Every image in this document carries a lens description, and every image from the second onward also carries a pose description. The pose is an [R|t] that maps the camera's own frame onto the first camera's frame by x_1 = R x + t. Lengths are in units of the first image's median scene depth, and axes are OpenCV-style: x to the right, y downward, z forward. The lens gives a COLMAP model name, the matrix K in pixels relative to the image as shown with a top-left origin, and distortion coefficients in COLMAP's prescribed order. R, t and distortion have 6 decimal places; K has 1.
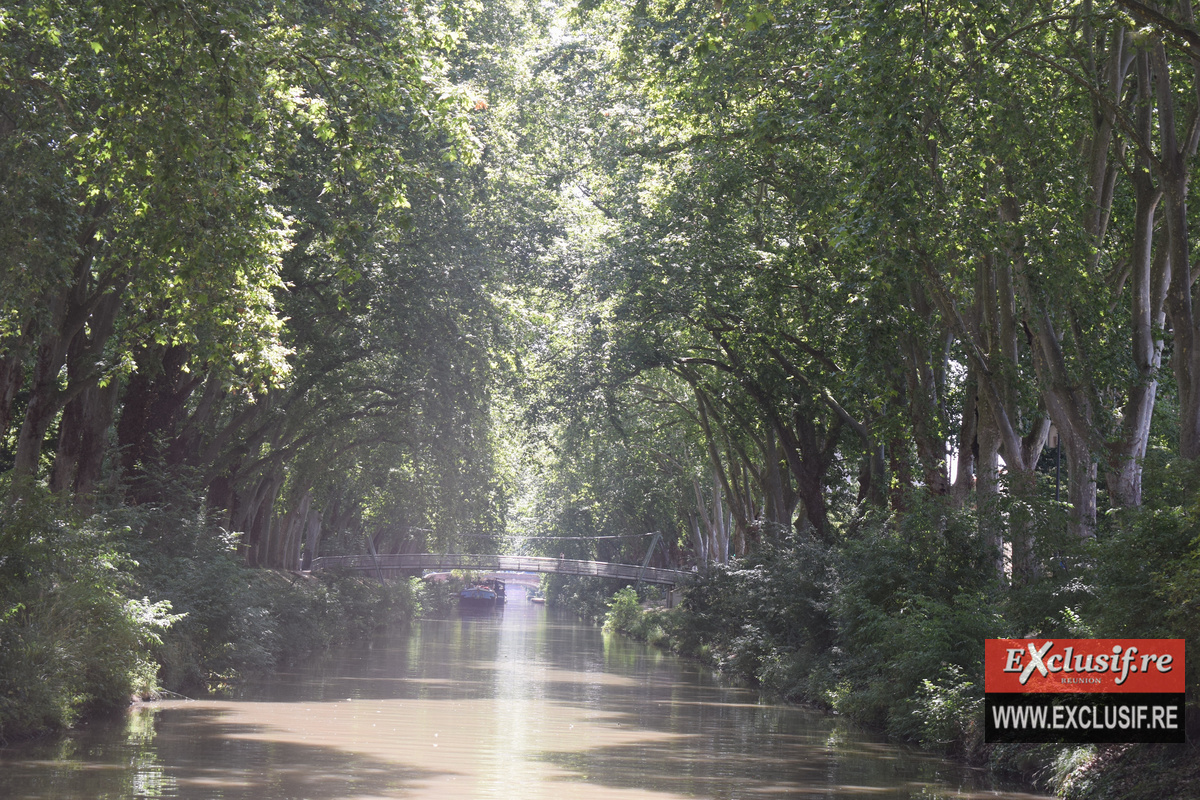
lens RADIAL K [[2886.0, 0, 600.0], [0, 2886.0, 400.0], [0, 0, 1]] dist [0.088852, 0.259902]
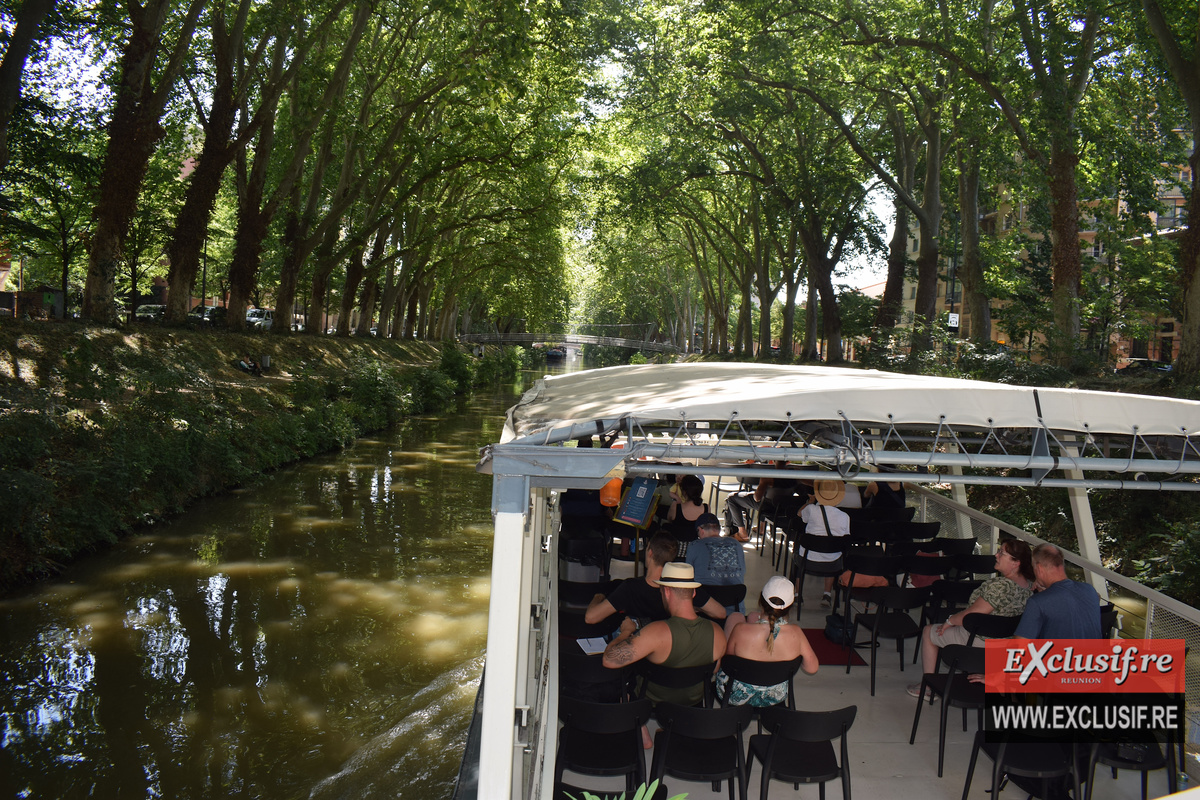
lens RADIAL K [[937.5, 0, 600.0], [0, 937.5, 400.0], [0, 0, 1]] dist [0.001099, 0.000443]
pose [[0.999902, 0.013044, 0.005042, -0.014897], [-0.013555, 0.992682, 0.119997, 0.021904], [-0.003440, -0.120053, 0.992761, 0.383198]]
